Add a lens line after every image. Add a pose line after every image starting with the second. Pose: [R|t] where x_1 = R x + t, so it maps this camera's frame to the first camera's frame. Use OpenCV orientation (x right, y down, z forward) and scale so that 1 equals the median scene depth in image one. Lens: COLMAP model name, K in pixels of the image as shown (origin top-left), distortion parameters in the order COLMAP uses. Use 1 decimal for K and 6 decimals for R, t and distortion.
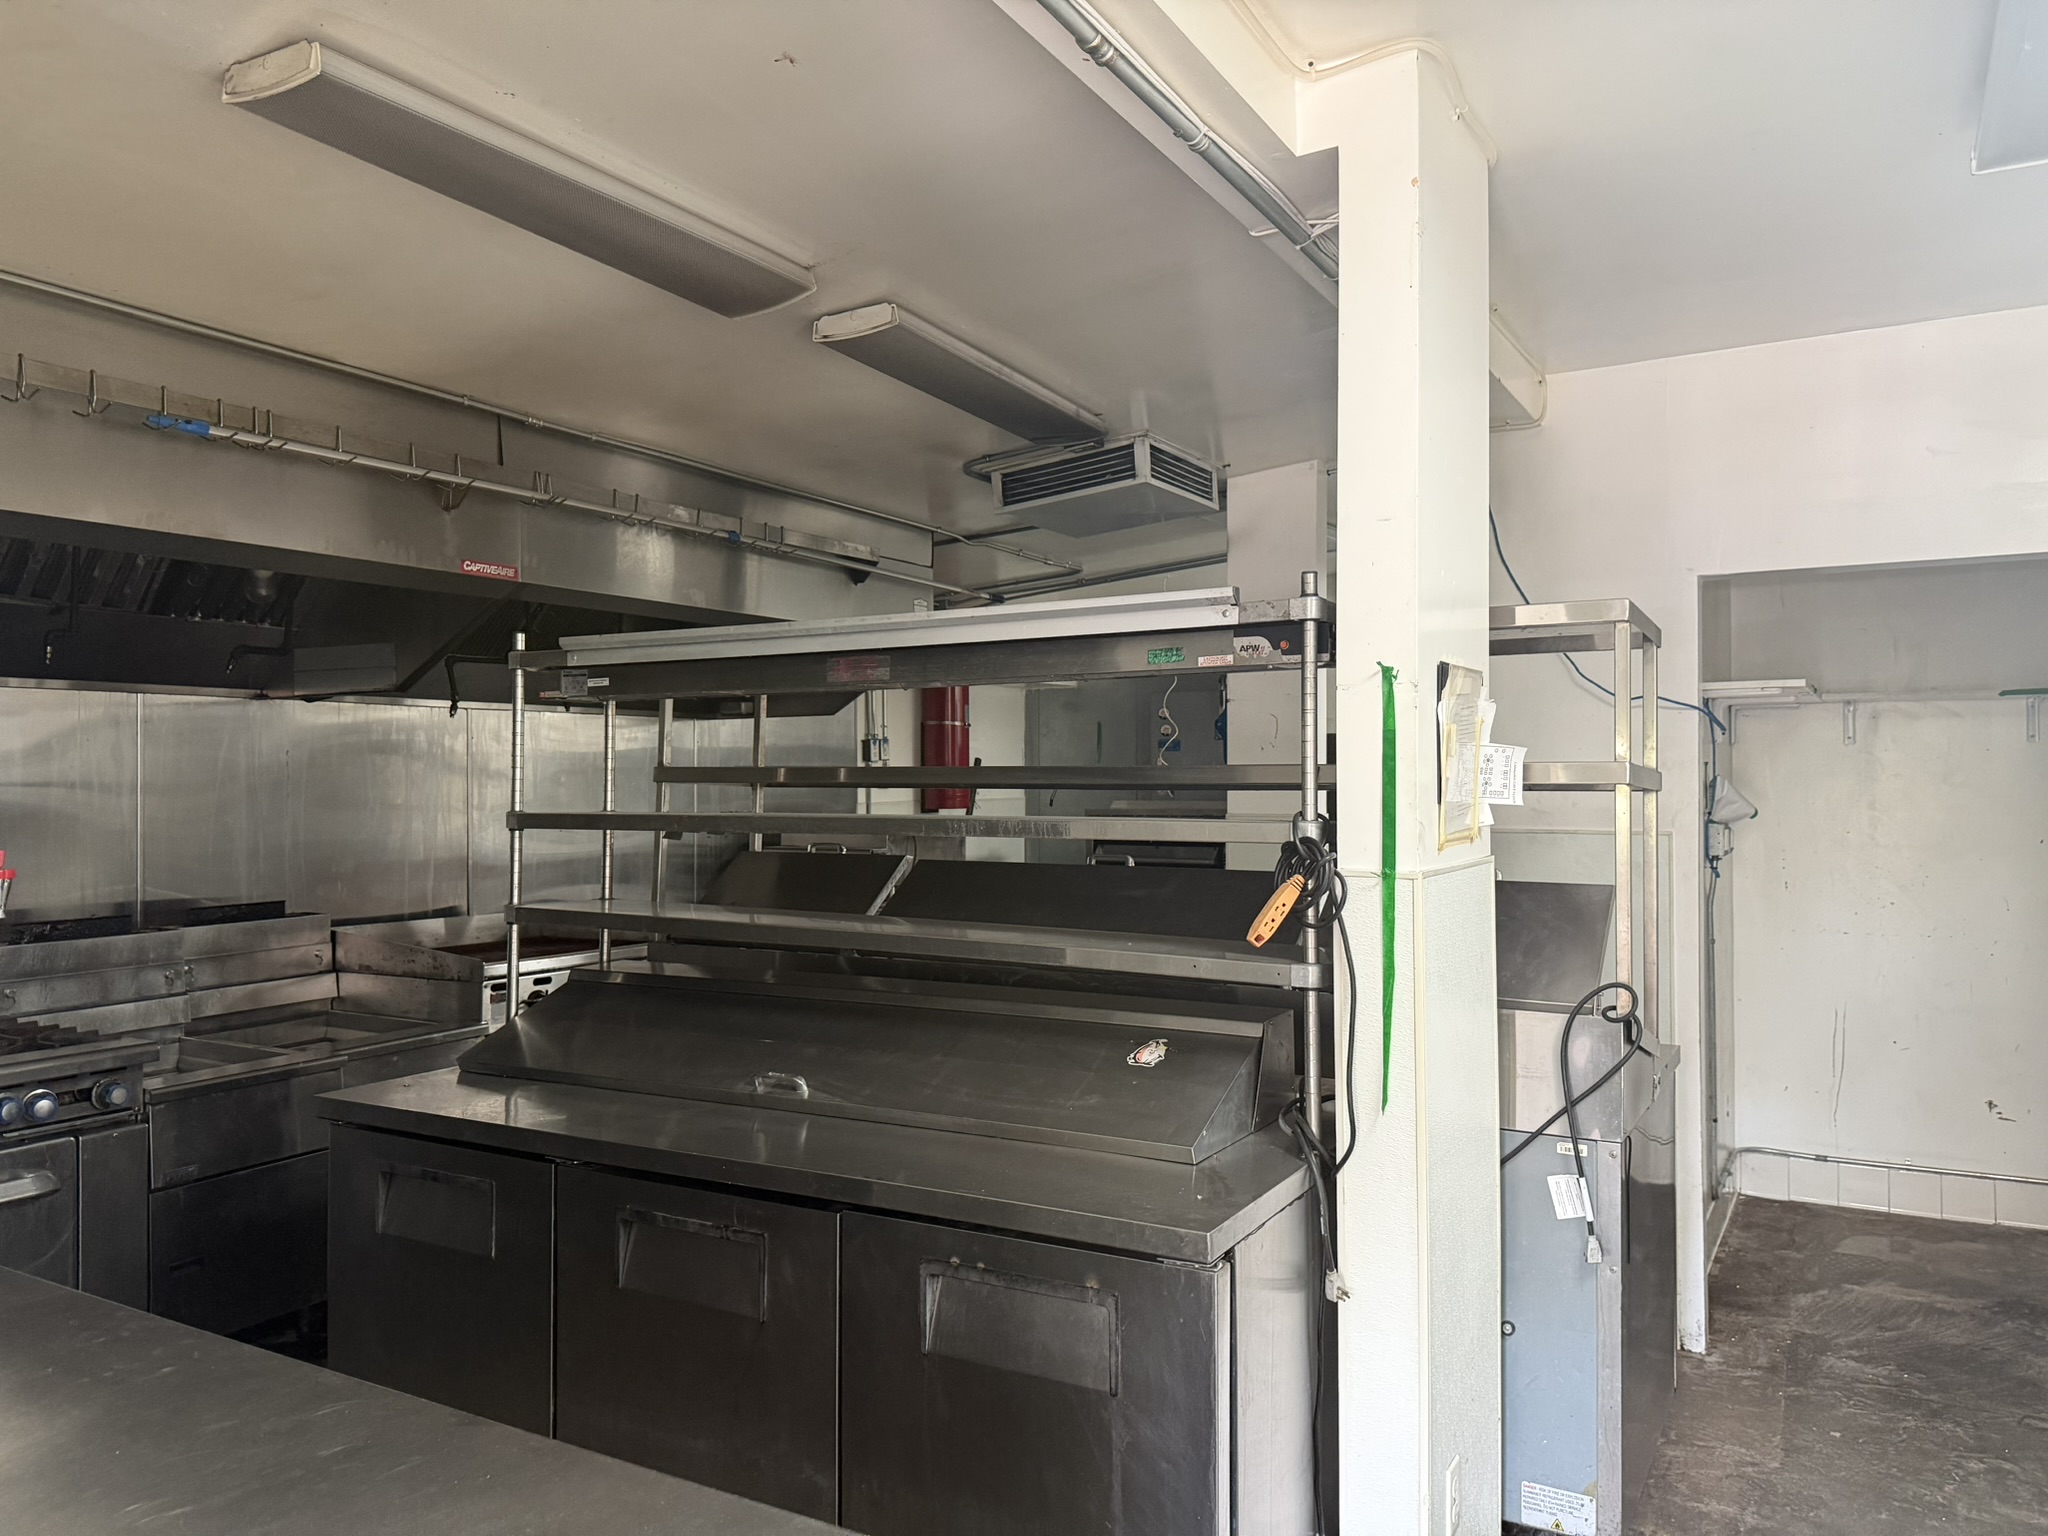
lens RADIAL K [[1427.4, 0, 1032.3], [0, 1427.4, 766.3], [0, 0, 1]] dist [0.065701, -0.085777]
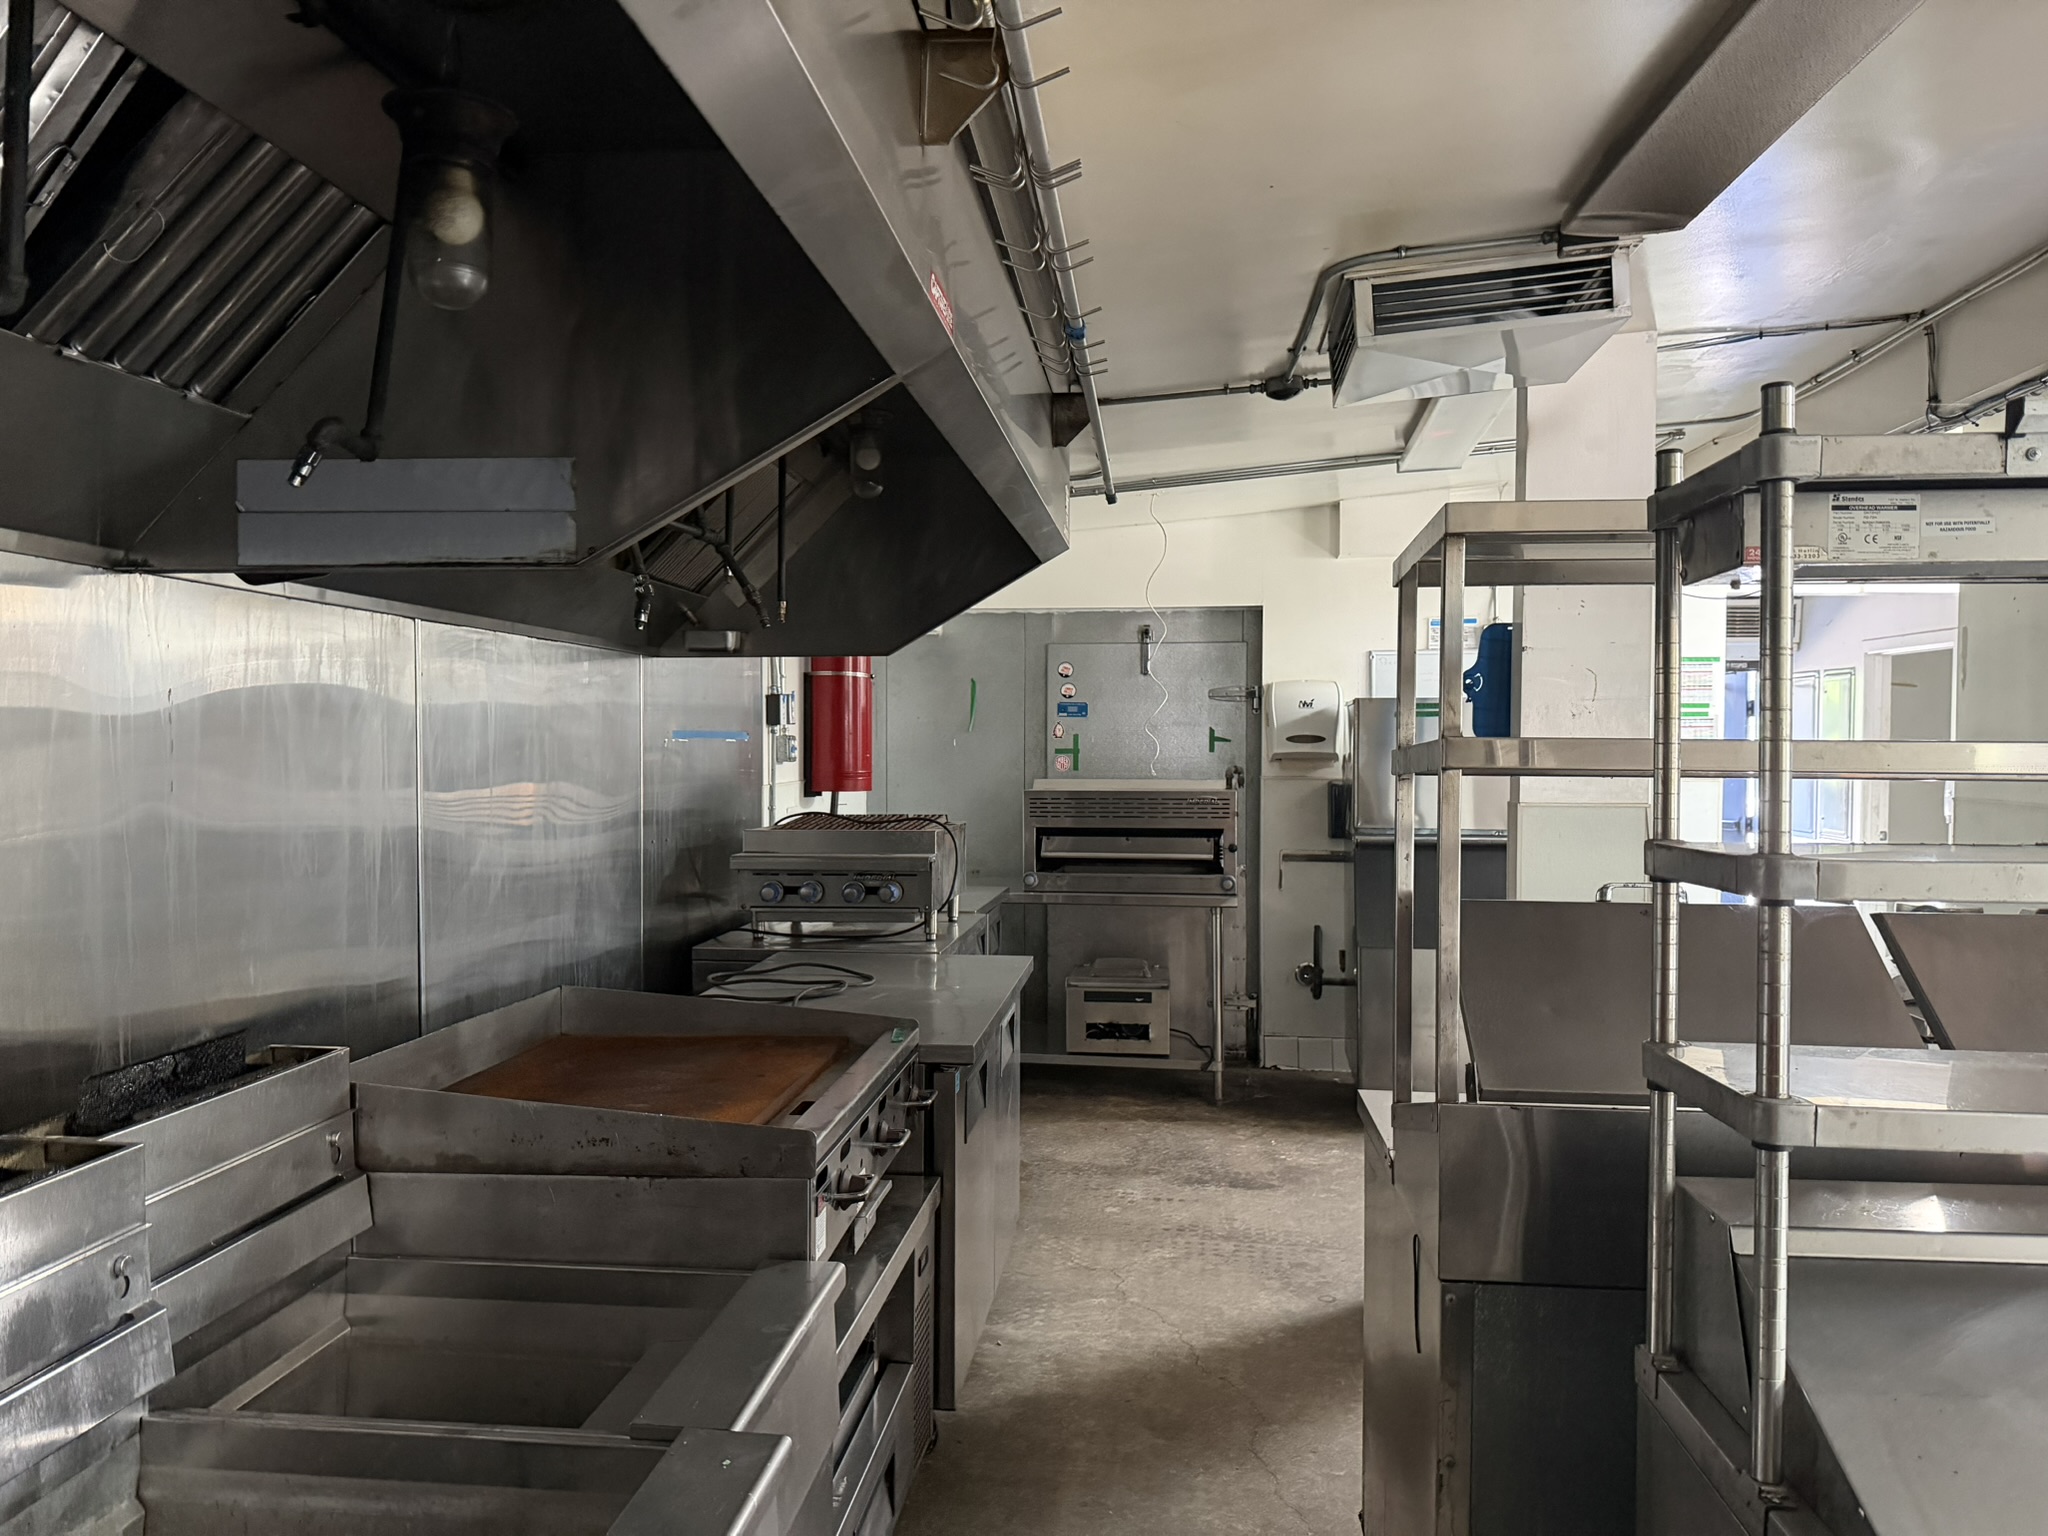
lens RADIAL K [[1427.4, 0, 1032.3], [0, 1427.4, 766.3], [0, 0, 1]] dist [0.065701, -0.085777]
pose [[0.912714, -0.001706, 0.408596, -0.423208], [-0.006763, 0.999791, 0.019283, 0.003785], [-0.408543, -0.020363, 0.912512, 0.445570]]
